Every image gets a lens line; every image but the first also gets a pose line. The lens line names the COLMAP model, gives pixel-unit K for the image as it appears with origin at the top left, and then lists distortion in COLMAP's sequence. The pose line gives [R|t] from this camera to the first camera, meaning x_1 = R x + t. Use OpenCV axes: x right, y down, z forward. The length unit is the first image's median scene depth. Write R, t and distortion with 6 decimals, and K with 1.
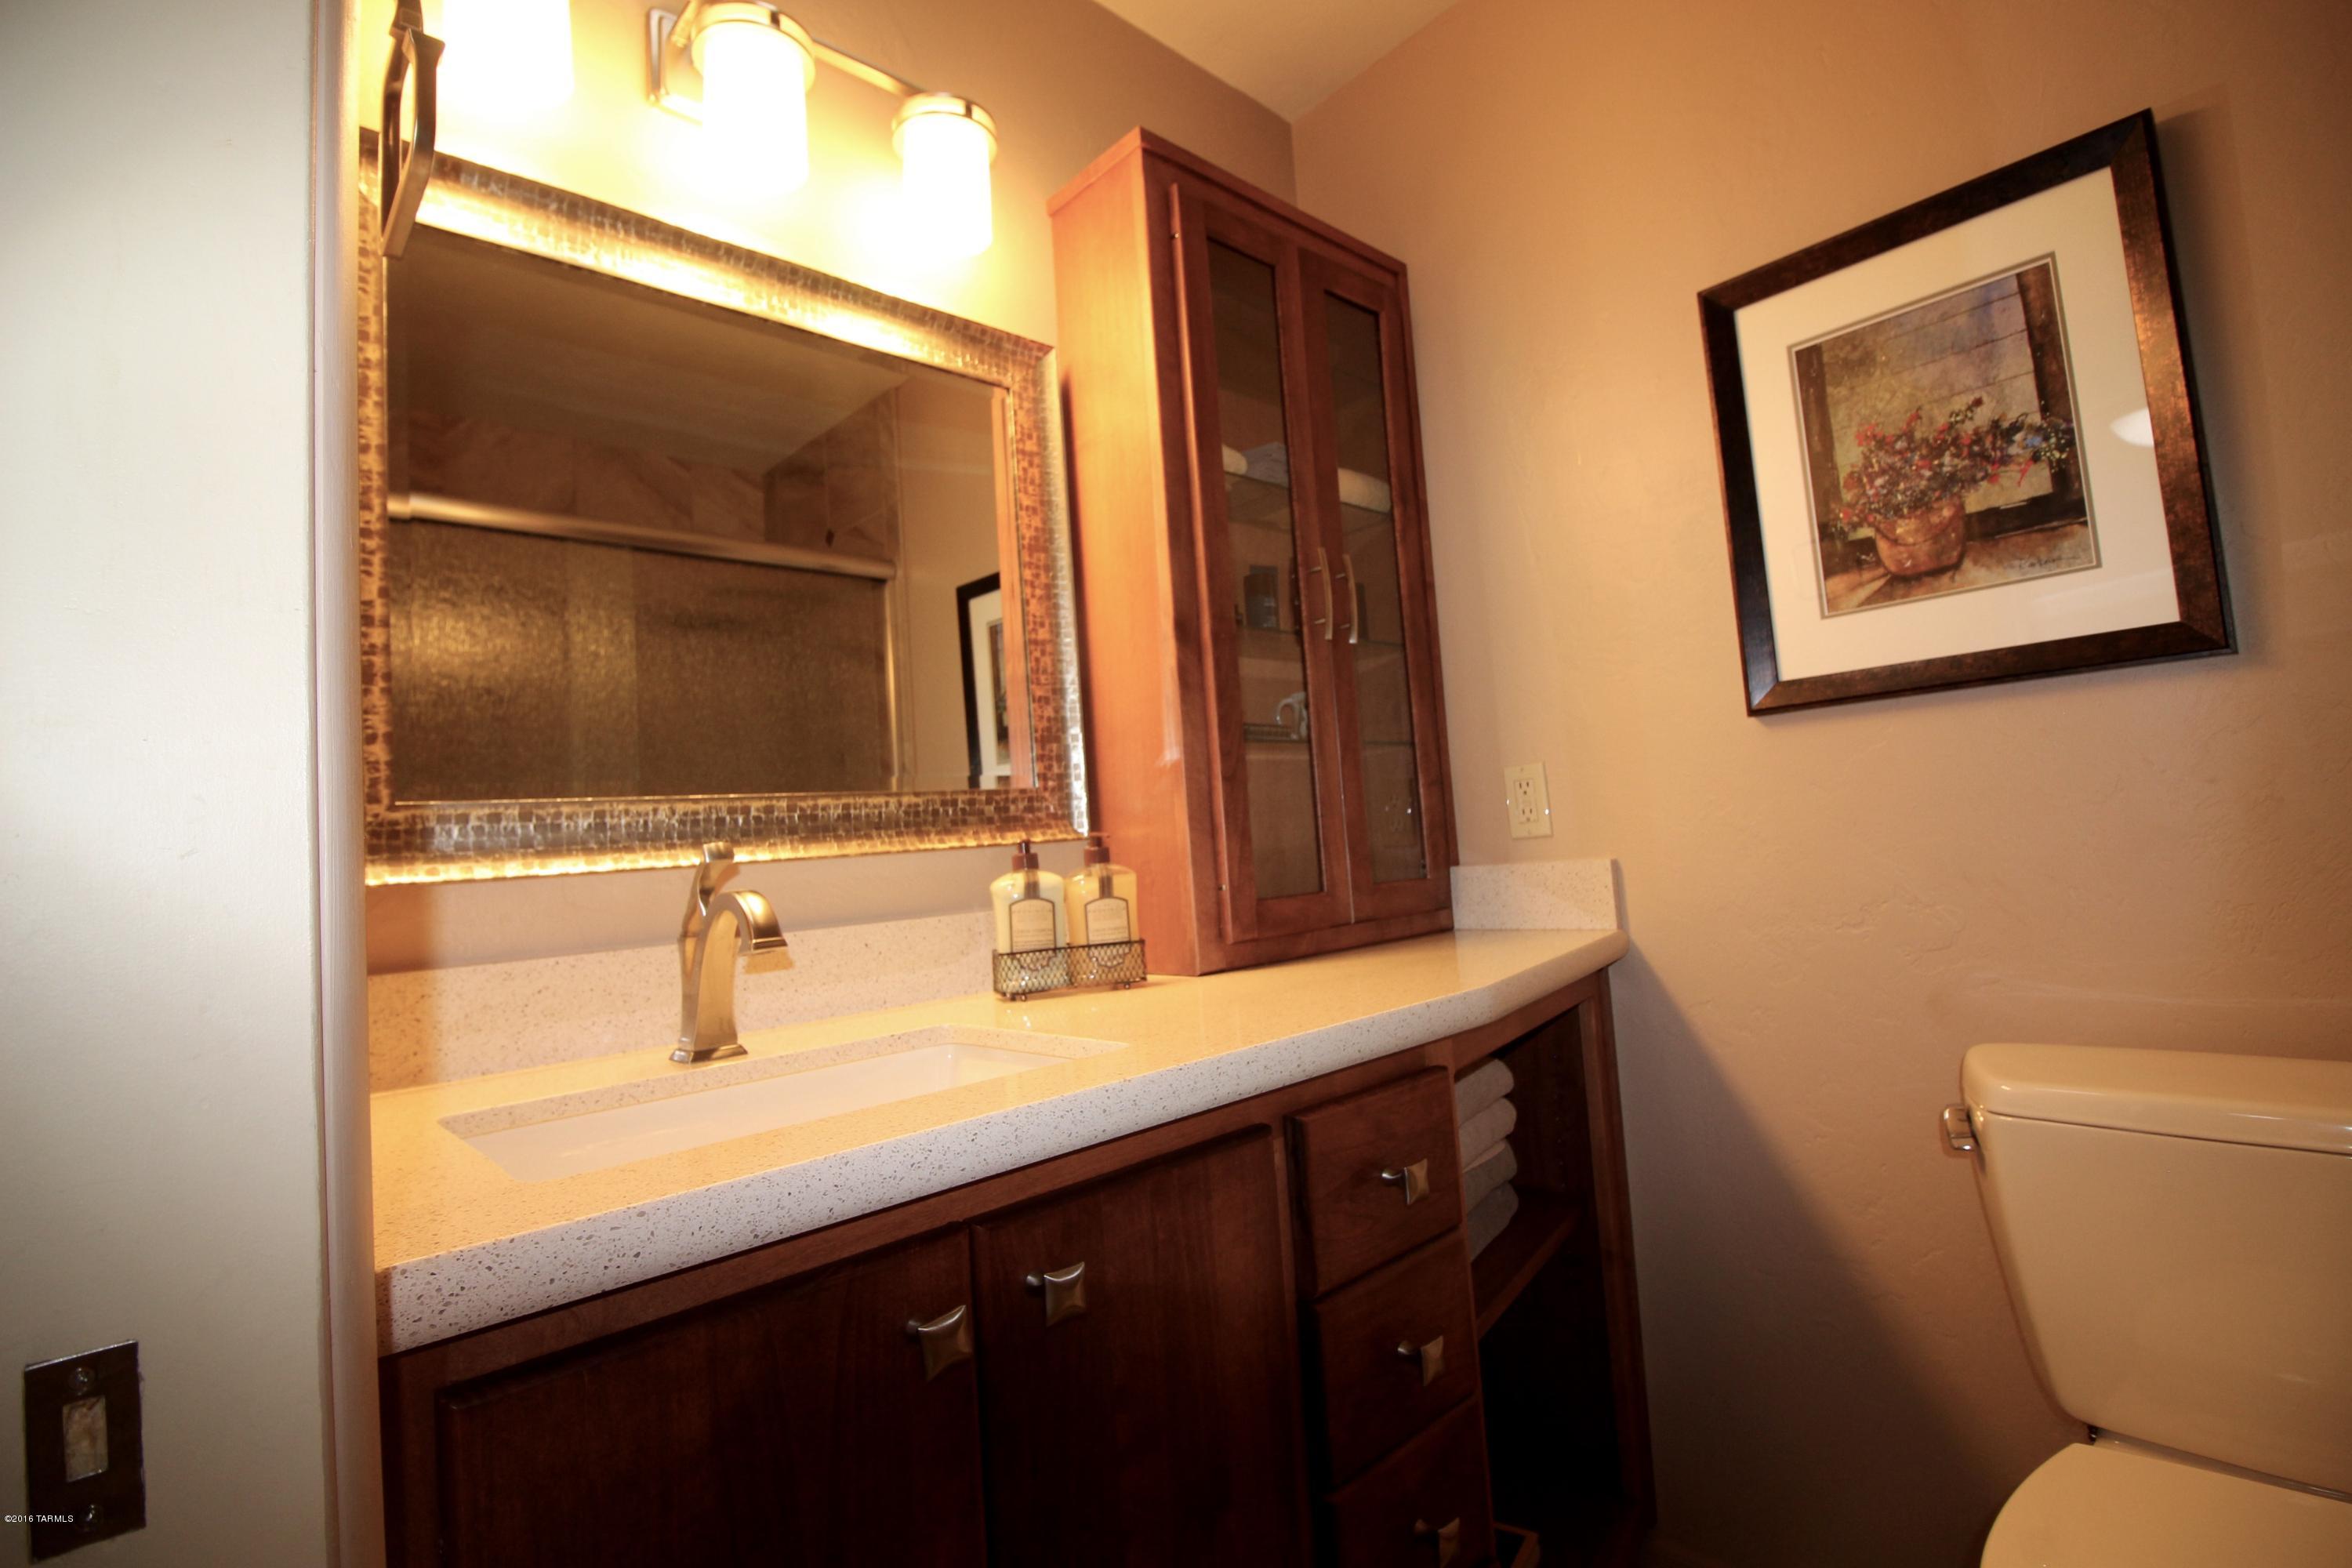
lens RADIAL K [[1101.2, 0, 1179.3], [0, 1101.2, 770.1], [0, 0, 1]] dist [-0.004598, -0.010369]
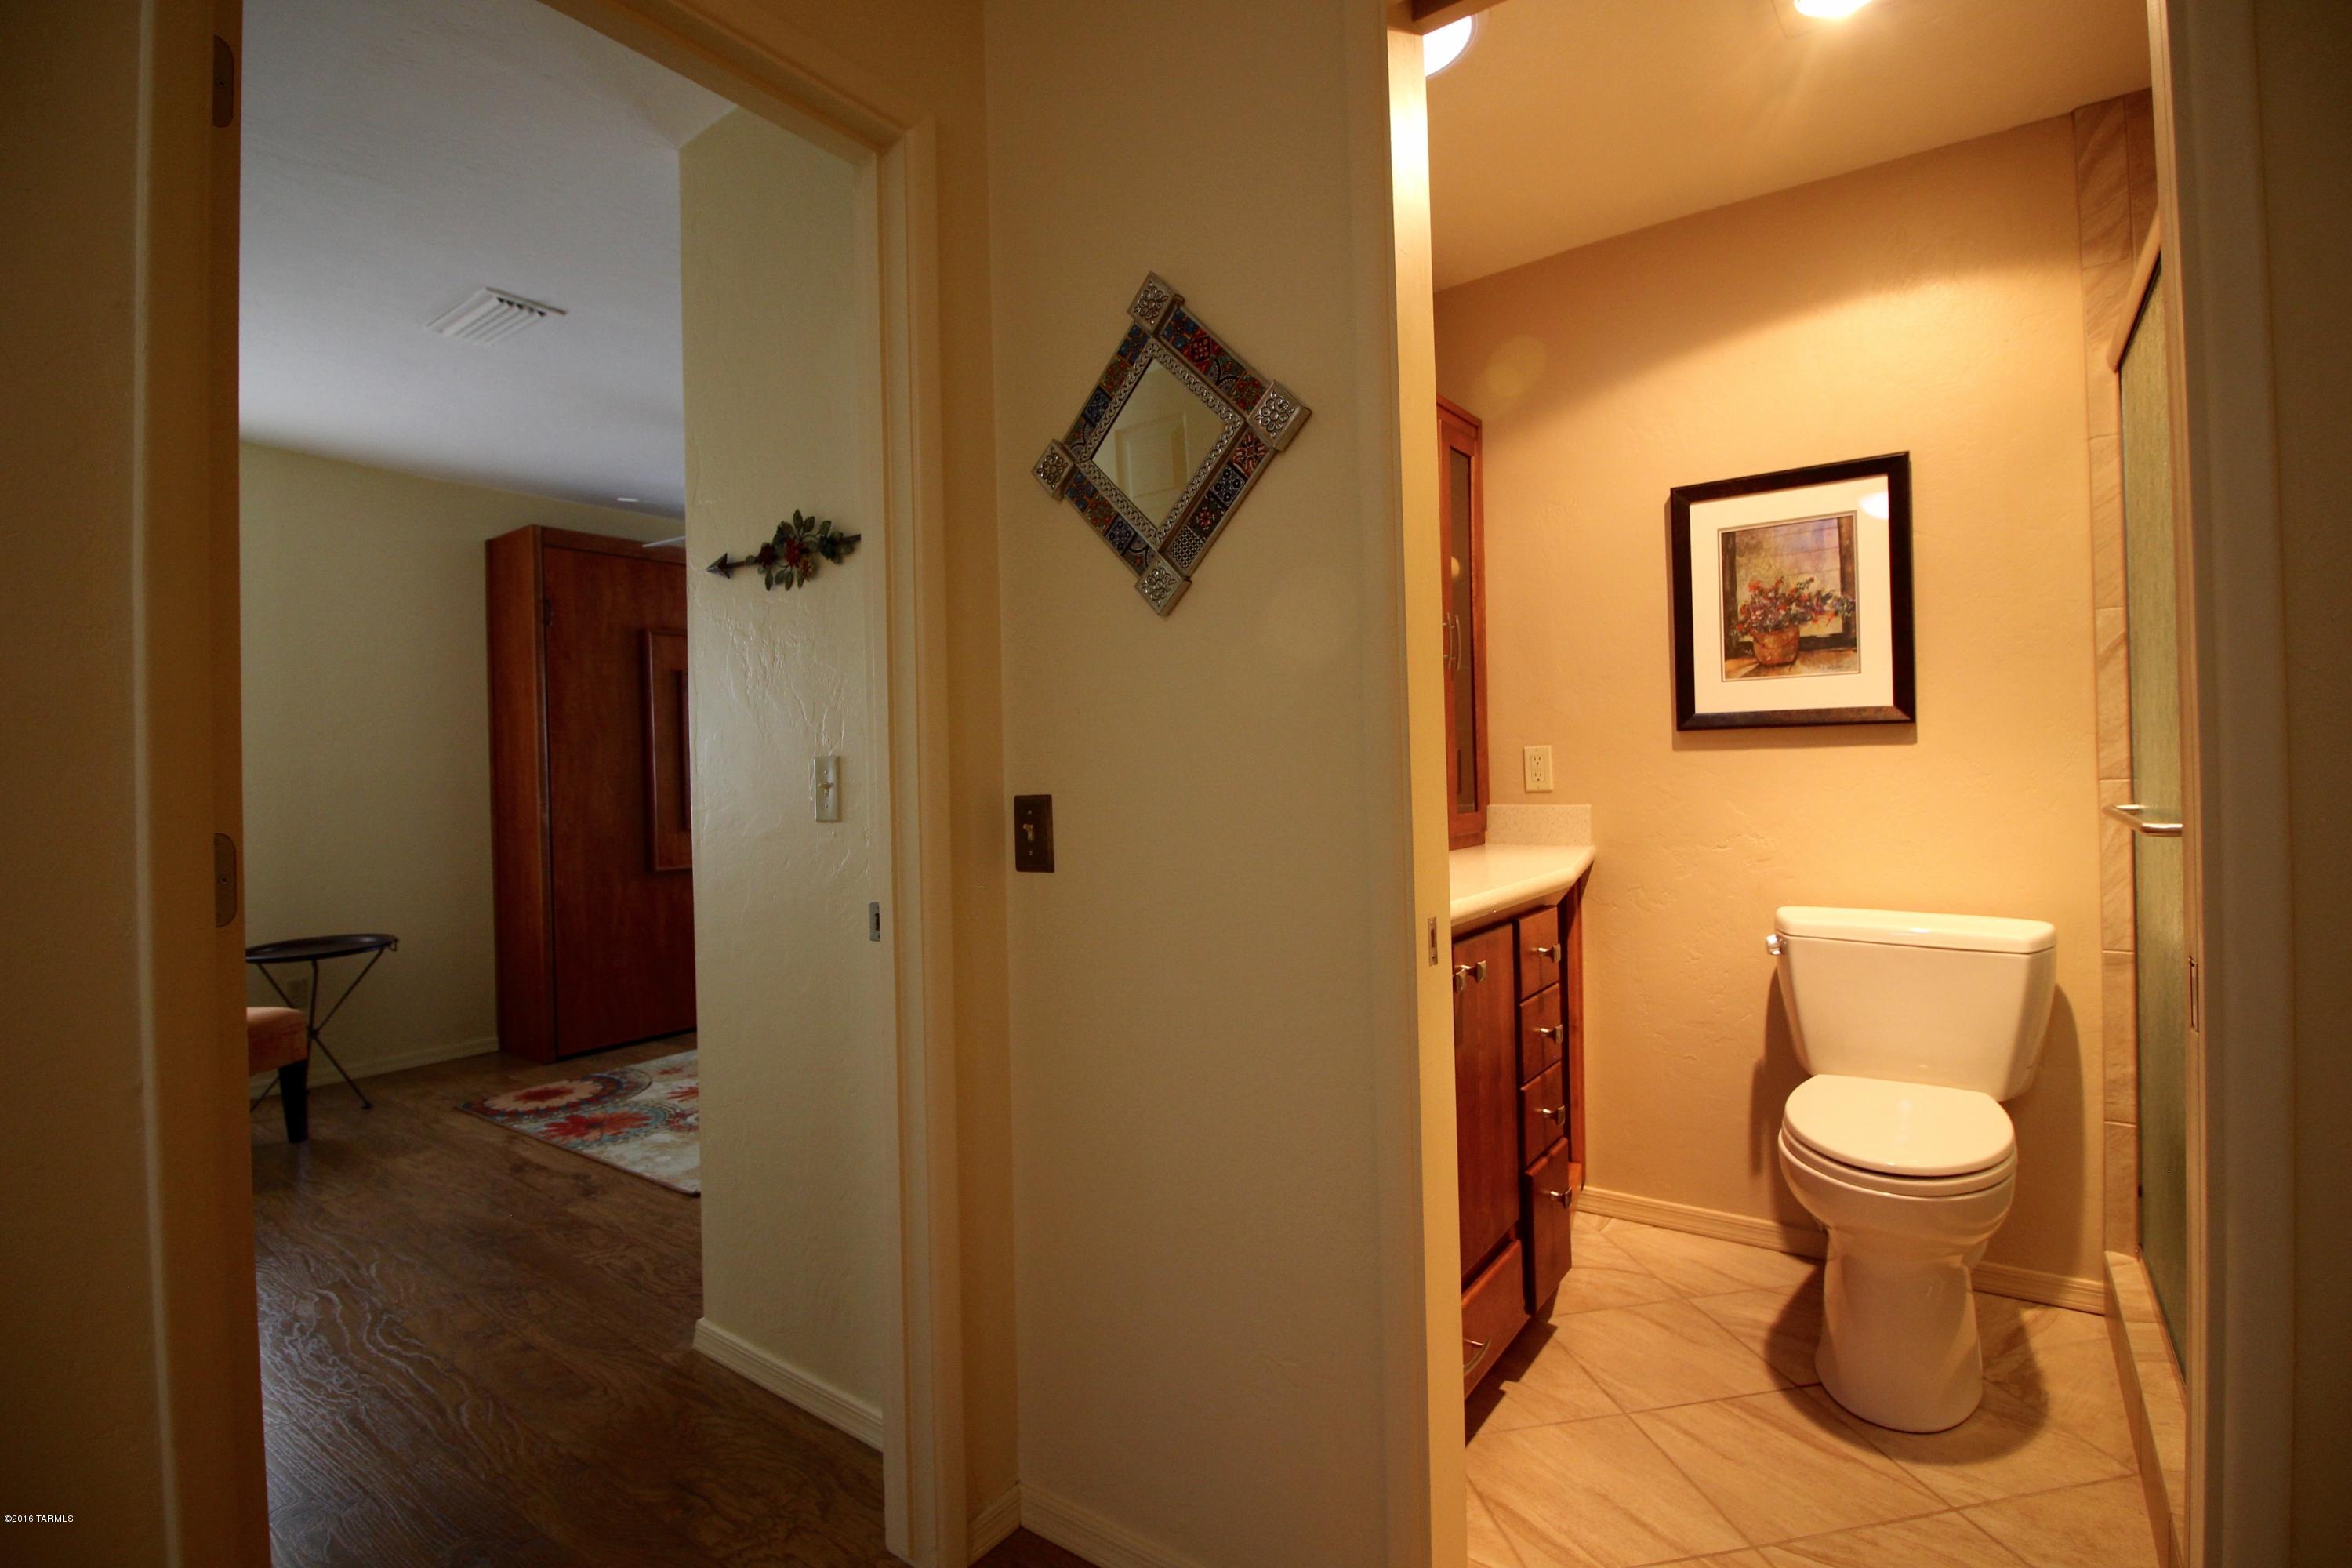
lens RADIAL K [[1101.2, 0, 1170.6], [0, 1101.2, 771.6], [0, 0, 1]] dist [-0.004598, -0.010369]
pose [[0.982749, 0.048934, 0.178355, -0.697070], [-0.061257, 0.996052, 0.064248, -0.052745], [-0.174507, -0.074065, 0.981866, -0.716767]]
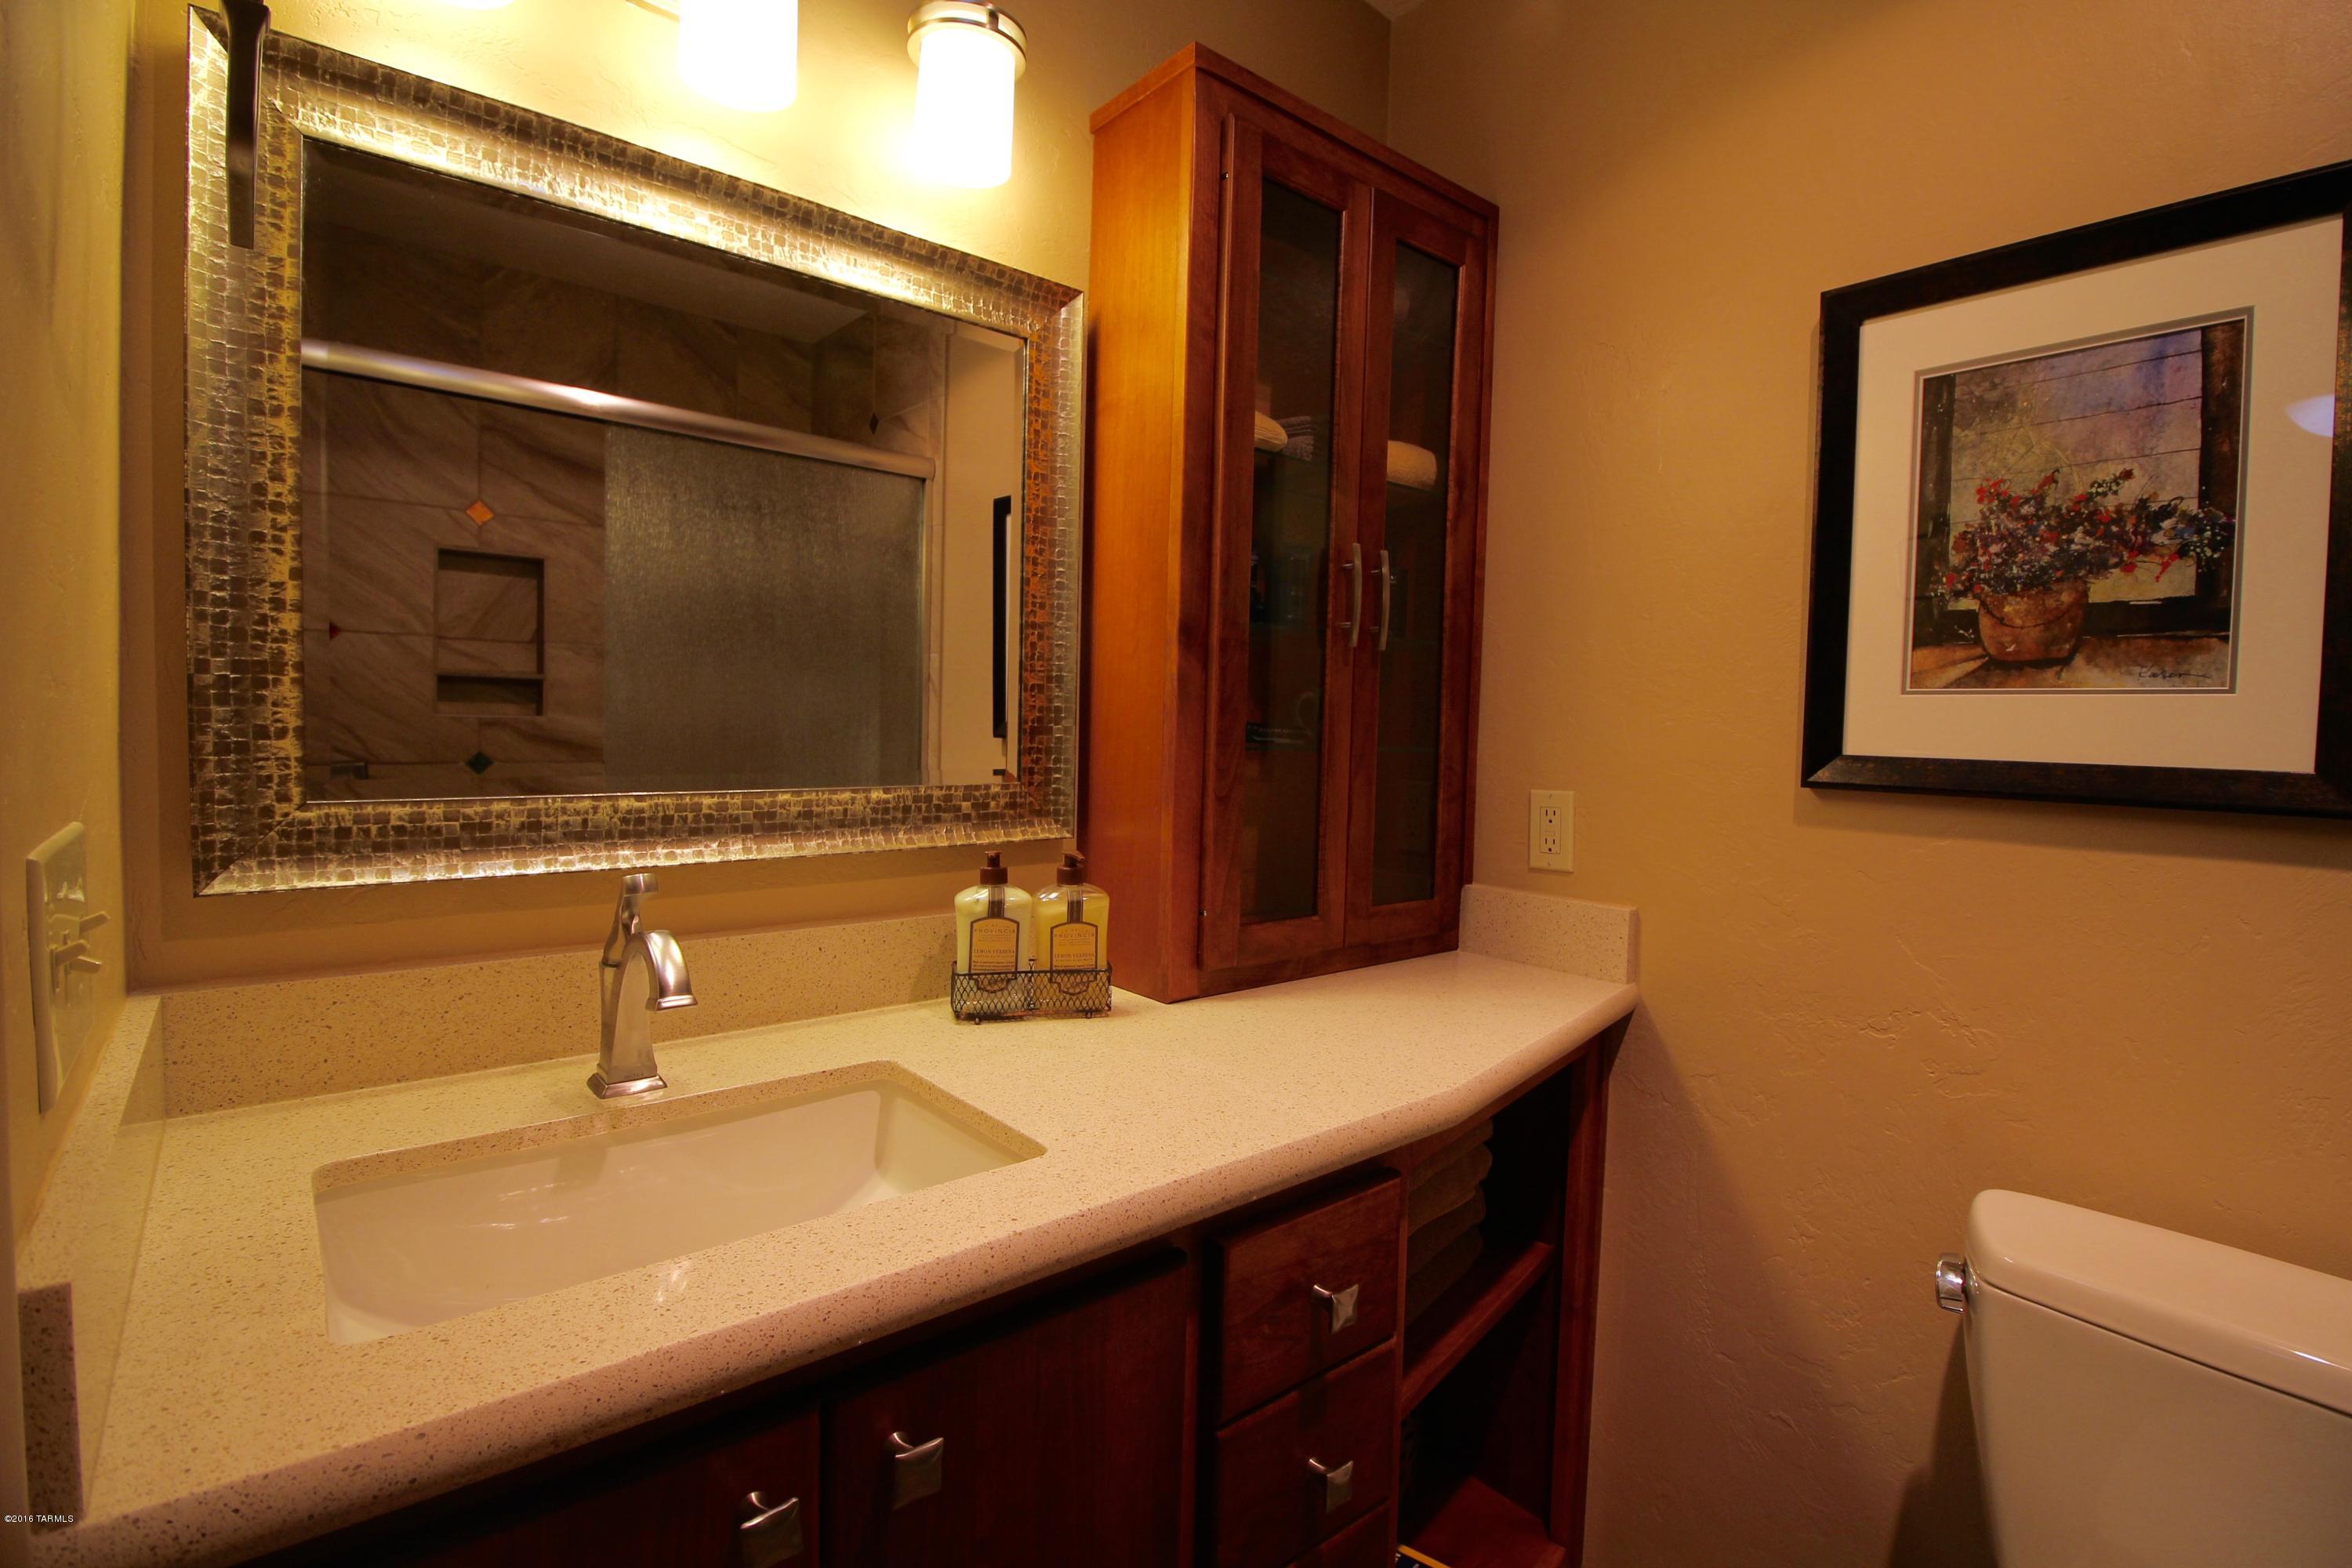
lens RADIAL K [[1101.2, 0, 1185.6], [0, 1101.2, 768.6], [0, 0, 1]] dist [-0.004598, -0.010369]
pose [[0.994029, 0.099545, -0.044679, 0.058742], [-0.093510, 0.988204, 0.121283, -0.140633], [0.056225, -0.116381, 0.991612, 0.085556]]
